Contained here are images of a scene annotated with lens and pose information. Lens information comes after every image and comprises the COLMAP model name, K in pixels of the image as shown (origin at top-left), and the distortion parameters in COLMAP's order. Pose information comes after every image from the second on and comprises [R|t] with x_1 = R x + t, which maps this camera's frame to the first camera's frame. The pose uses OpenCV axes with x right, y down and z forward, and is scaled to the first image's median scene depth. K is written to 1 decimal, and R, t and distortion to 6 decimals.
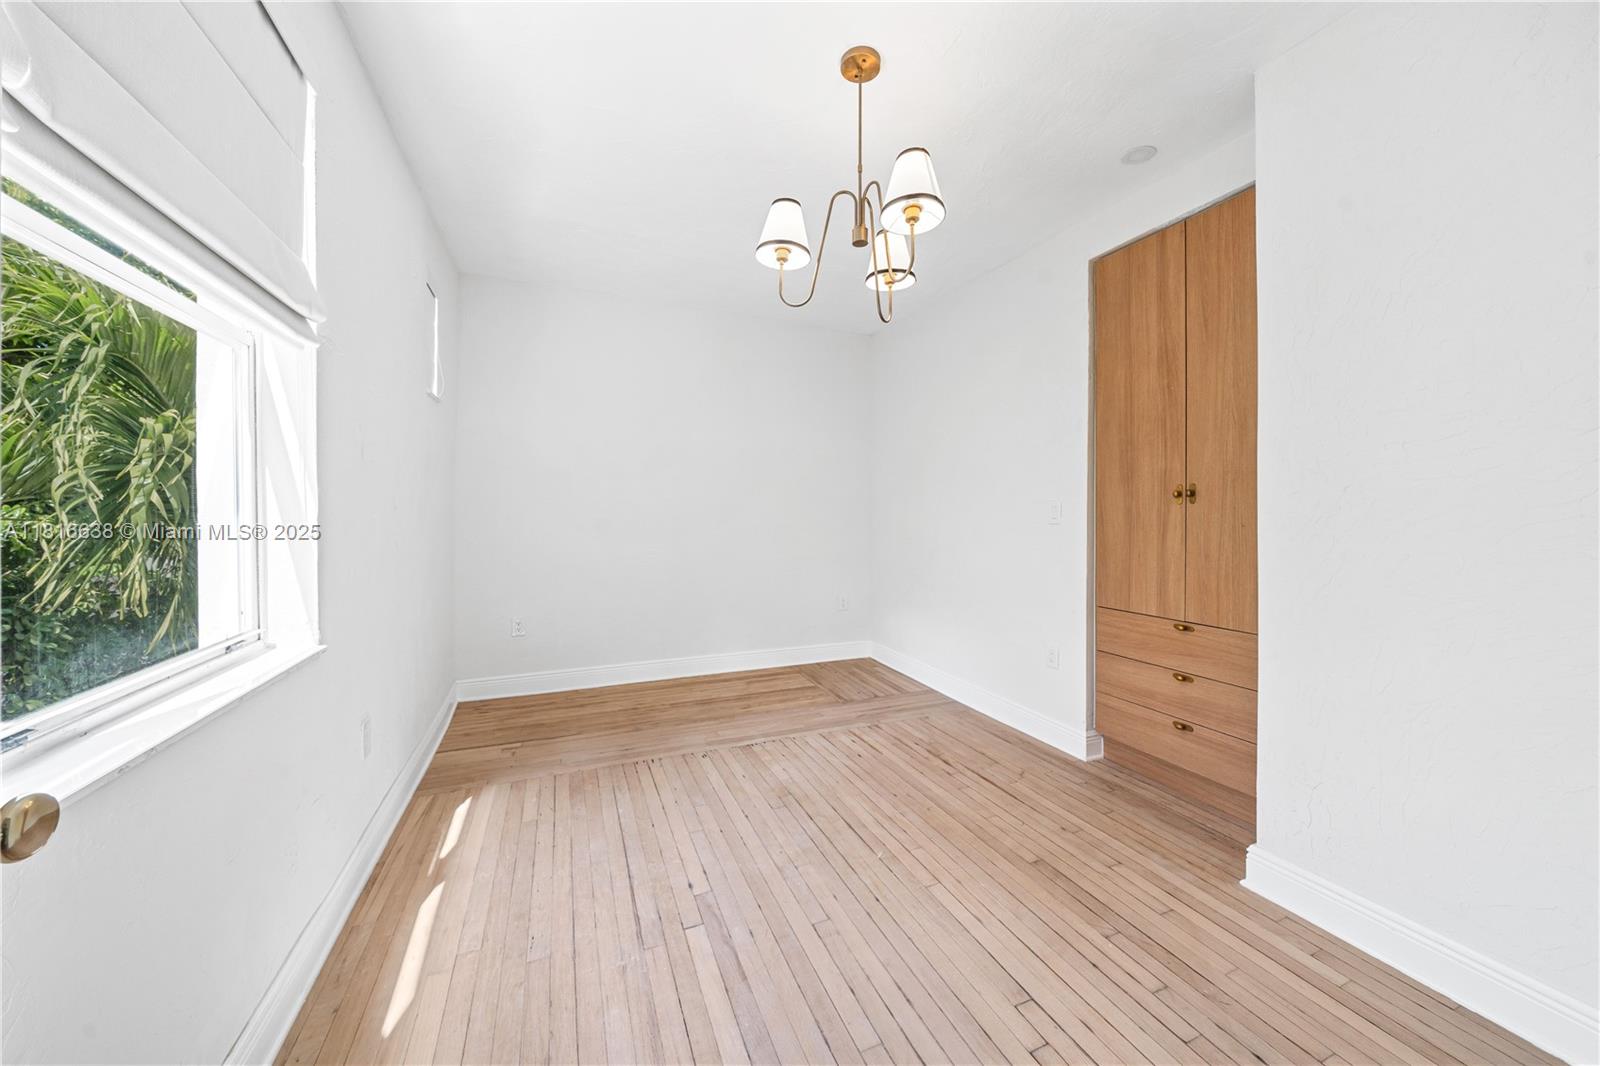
lens RADIAL K [[563.5, 0, 793.6], [0, 563.5, 523.4], [0, 0, 1]] dist [-0.010533, 0.000631]
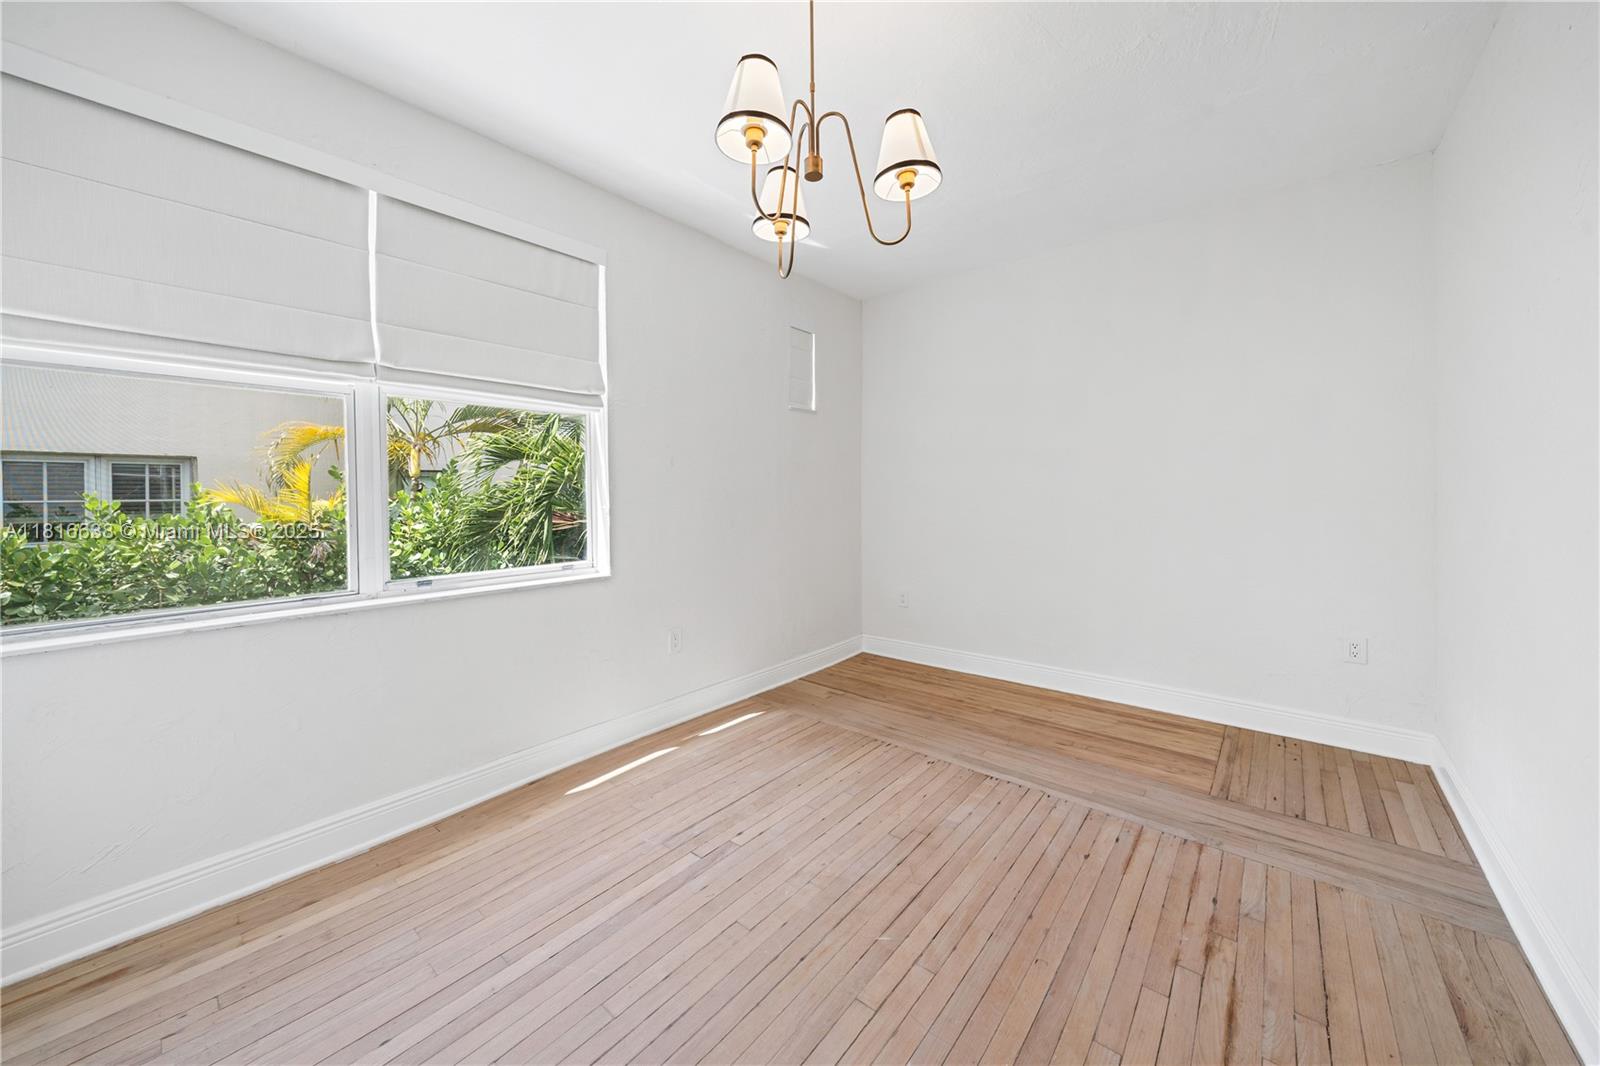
lens RADIAL K [[563.5, 0, 781.6], [0, 563.5, 501.0], [0, 0, 1]] dist [-0.010533, 0.000631]
pose [[0.451833, 0.001672, -0.892101, 0.472254], [-0.007774, 0.999968, -0.002064, -0.009593], [0.892069, 0.007868, 0.451831, 0.310798]]
